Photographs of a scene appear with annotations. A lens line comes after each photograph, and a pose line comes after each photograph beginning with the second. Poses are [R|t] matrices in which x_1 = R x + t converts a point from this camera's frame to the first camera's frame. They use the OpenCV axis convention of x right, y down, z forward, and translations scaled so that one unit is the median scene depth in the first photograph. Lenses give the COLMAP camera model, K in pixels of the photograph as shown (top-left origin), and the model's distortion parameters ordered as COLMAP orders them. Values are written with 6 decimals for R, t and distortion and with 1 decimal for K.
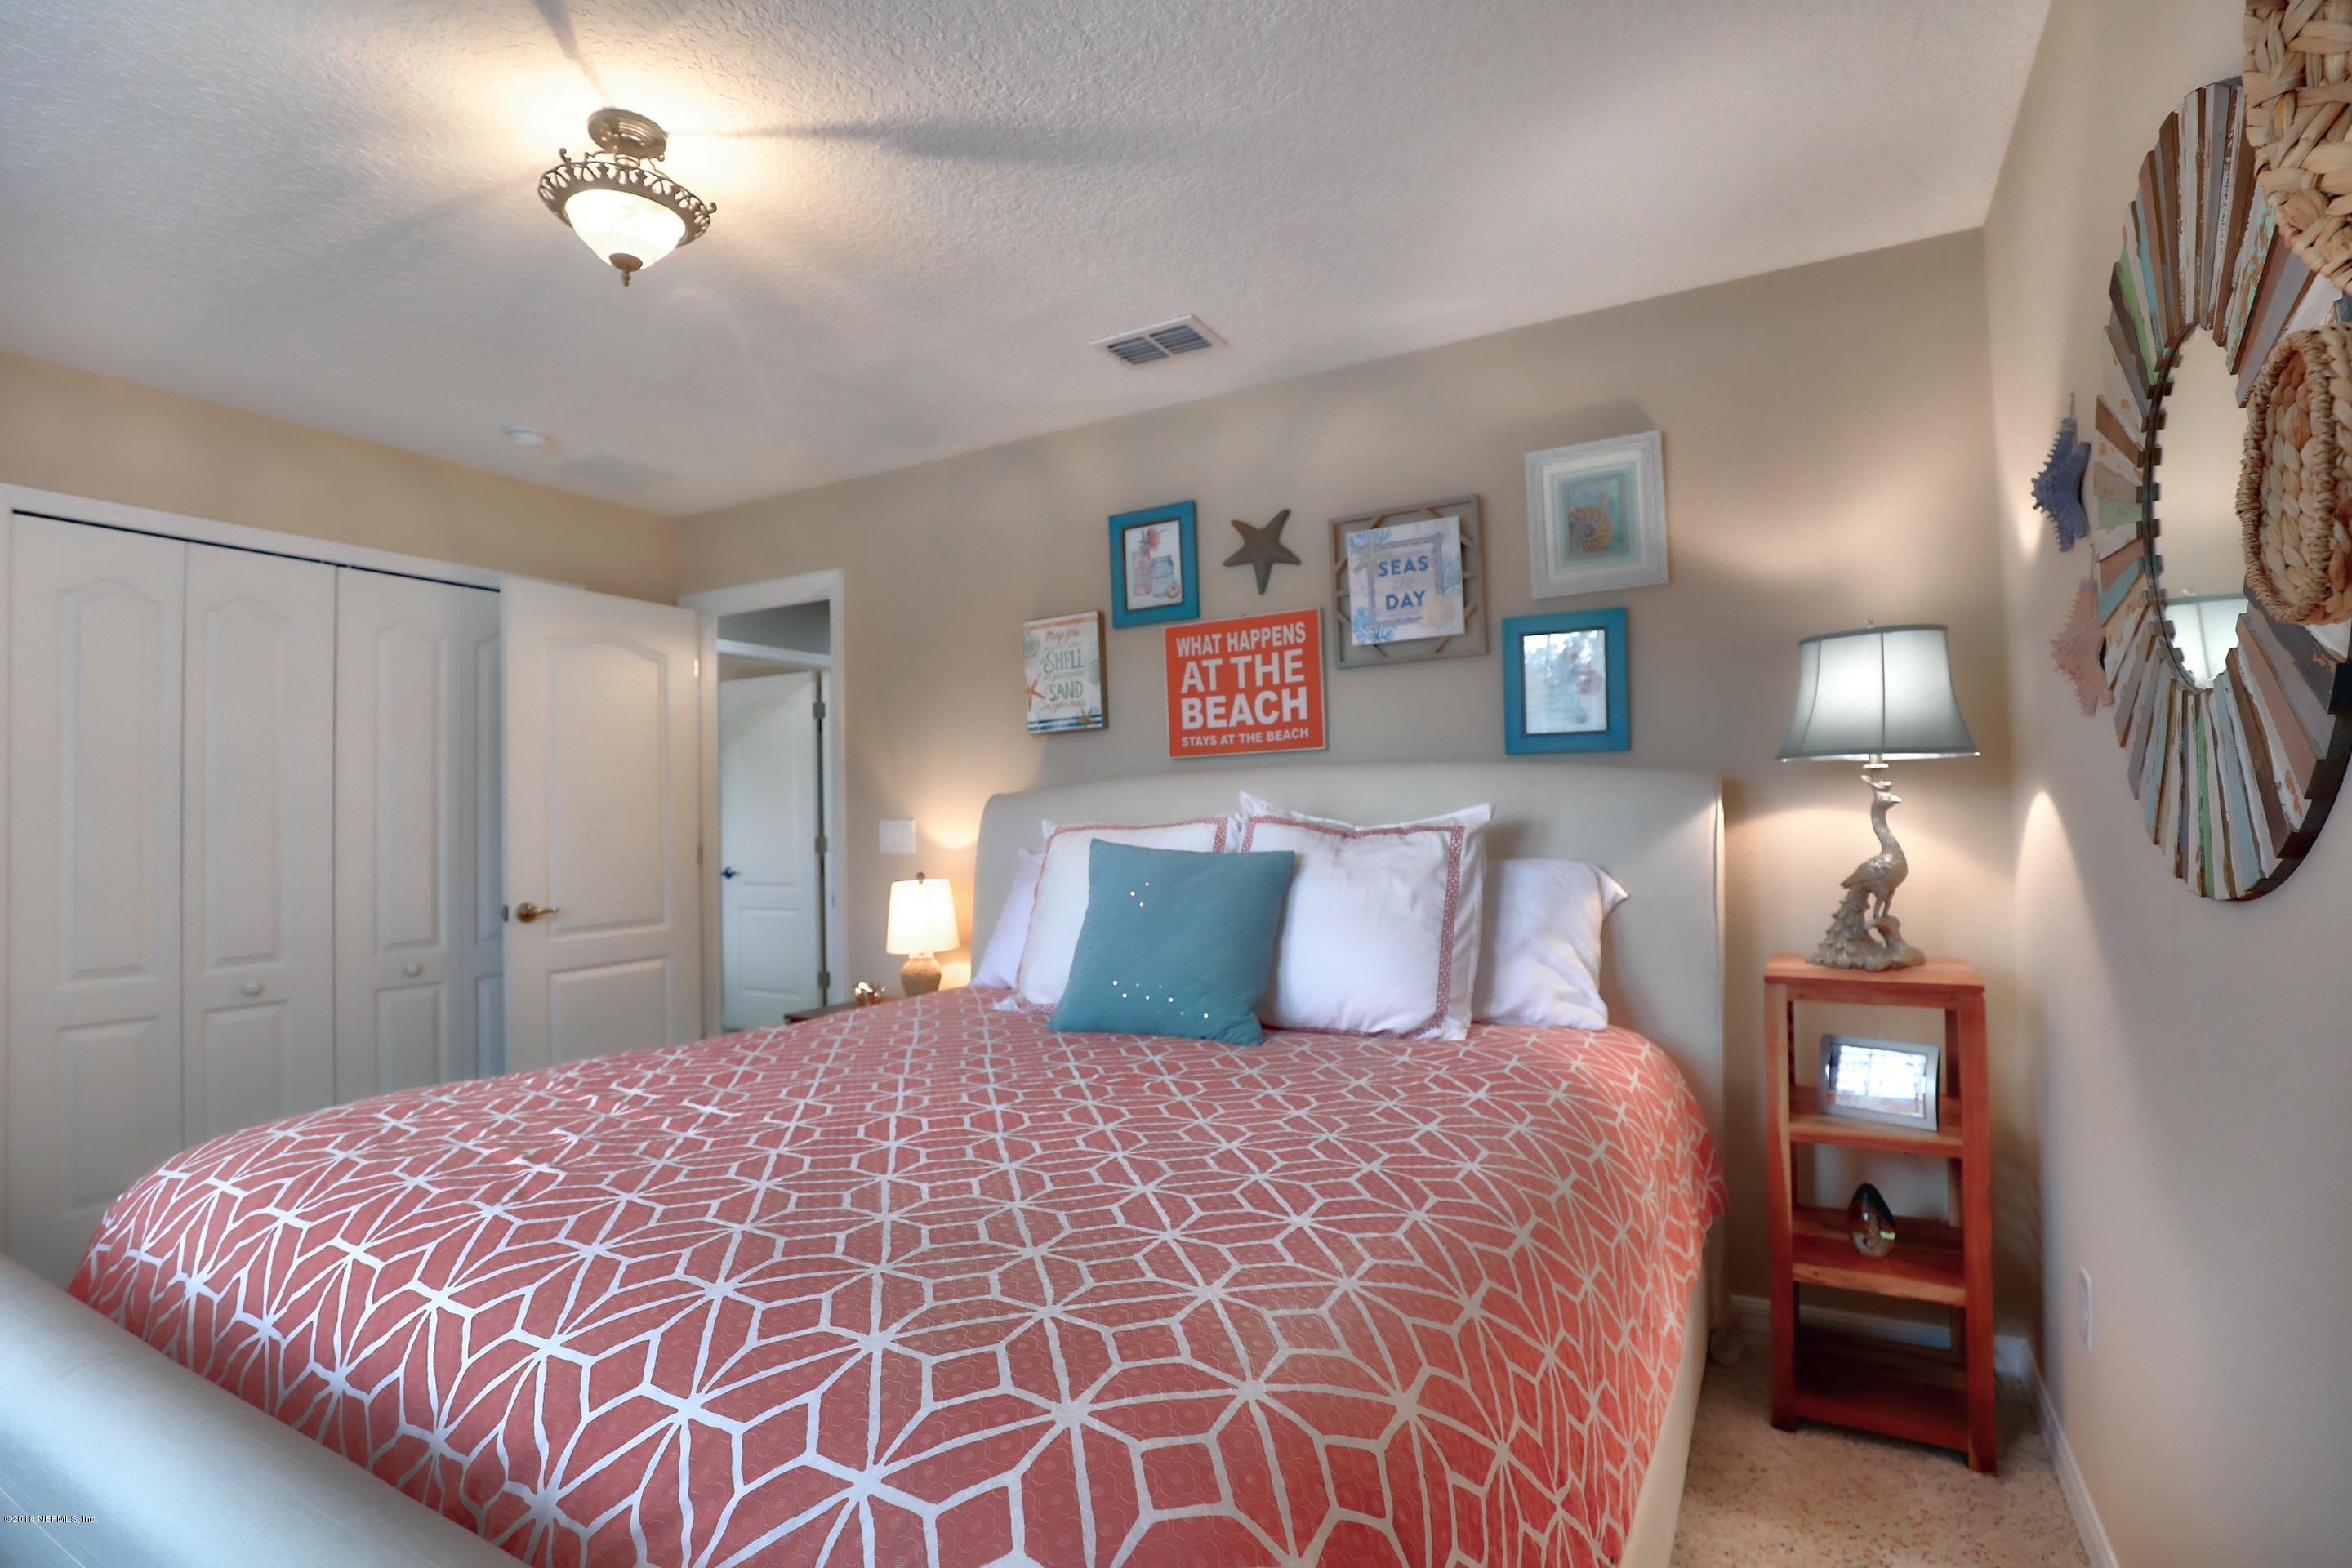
lens RADIAL K [[1098.1, 0, 1185.3], [0, 1098.1, 790.9], [0, 0, 1]] dist [-0.032081, 0.000900]
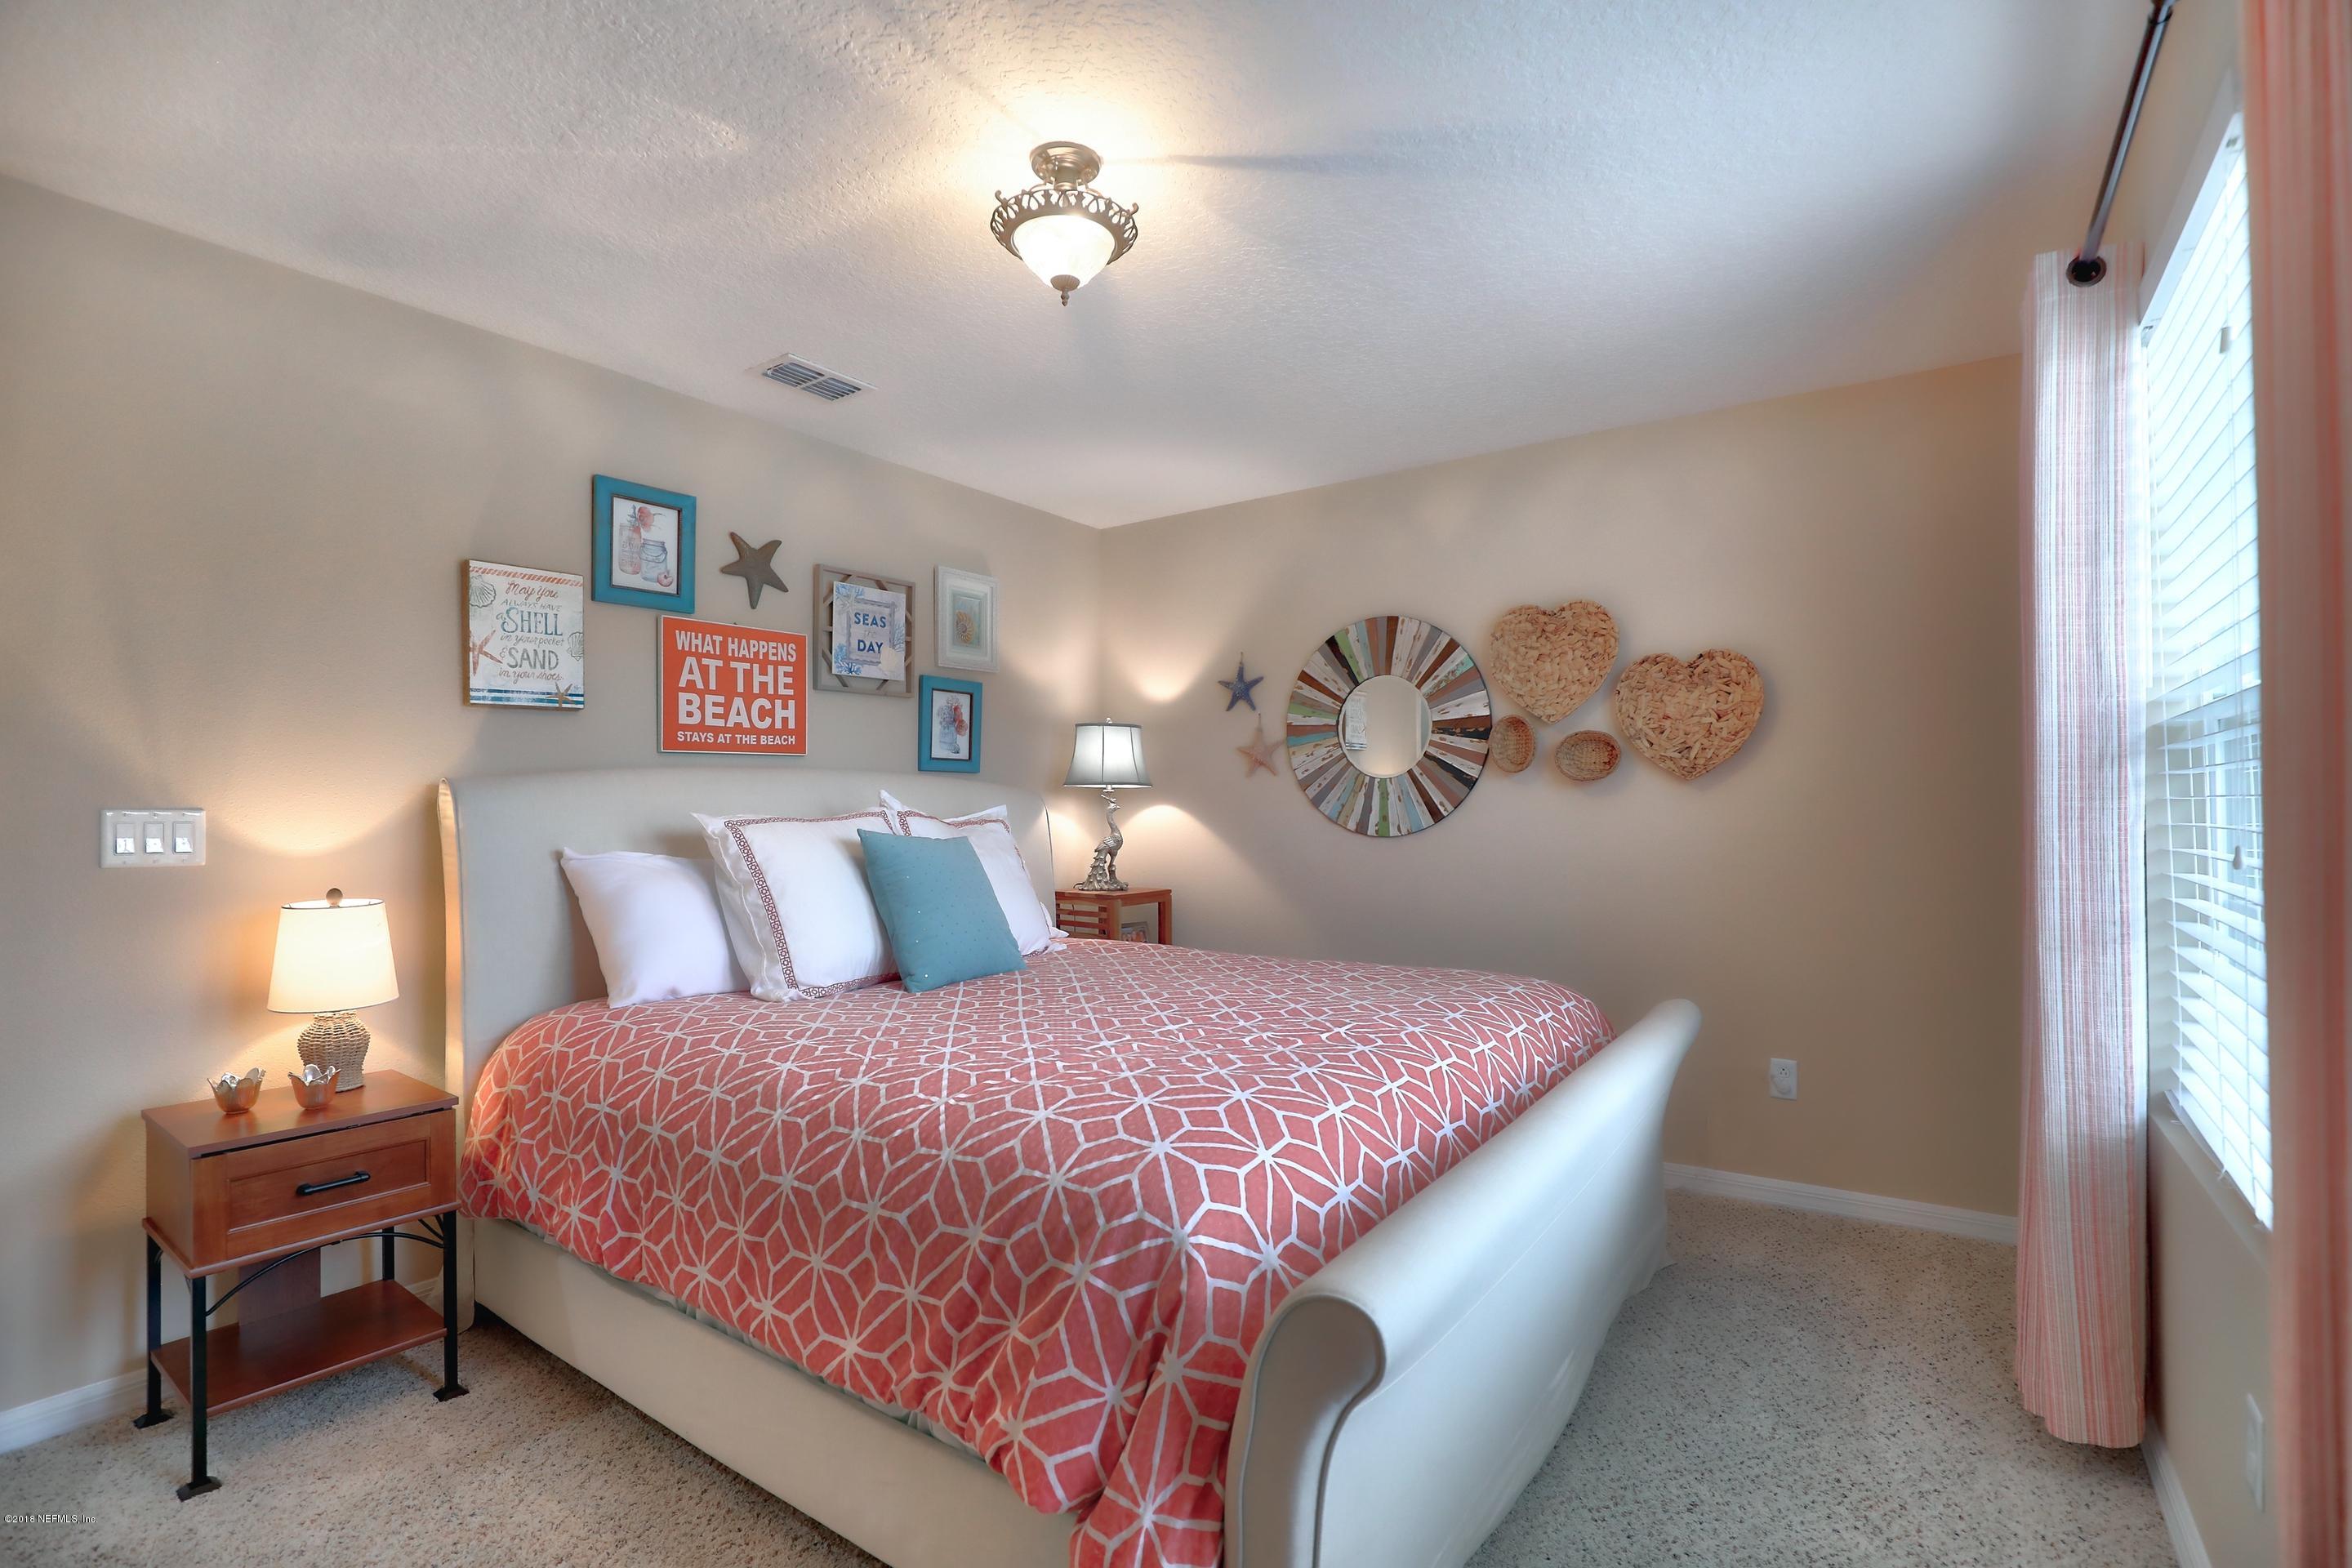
lens RADIAL K [[1098.1, 0, 1185.3], [0, 1098.1, 790.9], [0, 0, 1]] dist [-0.032081, 0.000900]
pose [[0.088454, 0.033144, 0.995529, -0.967751], [-0.021892, 0.999270, -0.031323, 0.026618], [-0.995840, -0.019023, 0.089115, 0.470278]]
